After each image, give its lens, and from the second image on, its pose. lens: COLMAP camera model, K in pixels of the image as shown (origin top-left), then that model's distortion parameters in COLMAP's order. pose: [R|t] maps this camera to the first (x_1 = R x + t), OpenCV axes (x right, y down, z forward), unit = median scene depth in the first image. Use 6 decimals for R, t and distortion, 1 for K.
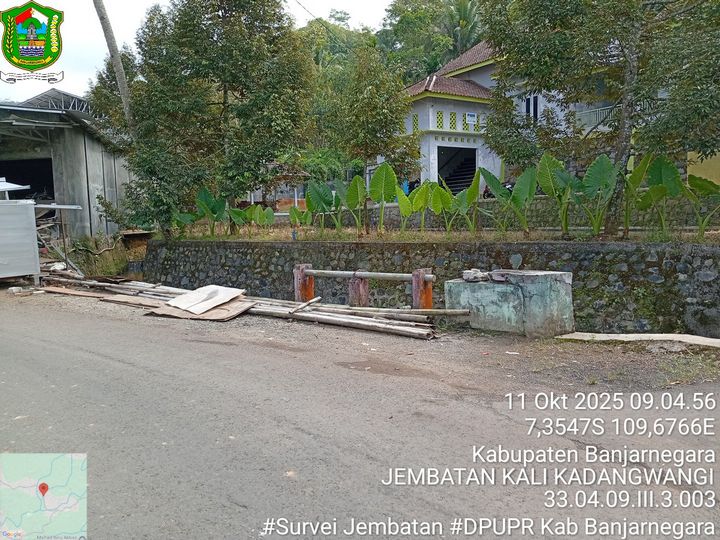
lens RADIAL K [[548.1, 0, 358.8], [0, 548.1, 271.9], [0, 0, 1]] dist [0.087390, -0.188623]
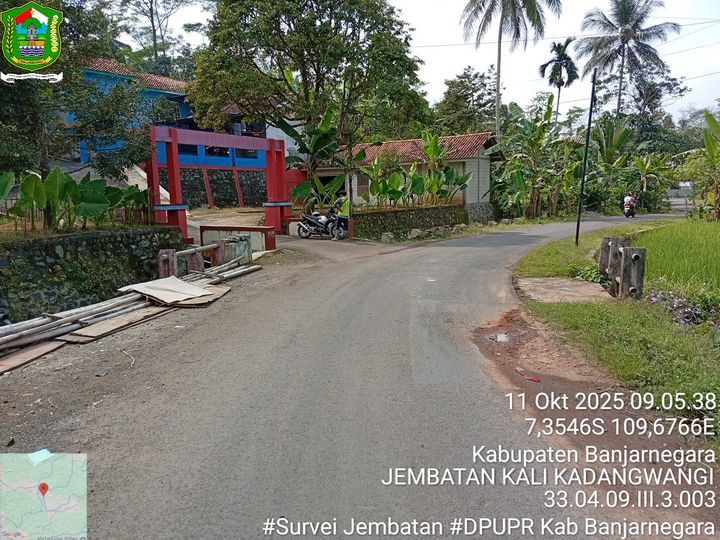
lens RADIAL K [[548.1, 0, 358.8], [0, 548.1, 271.9], [0, 0, 1]] dist [0.087390, -0.188623]
pose [[-0.477690, -0.080816, 0.874804, -0.975991], [0.122148, 0.979979, 0.157232, -0.075447], [-0.869996, 0.181963, -0.458254, 0.859932]]
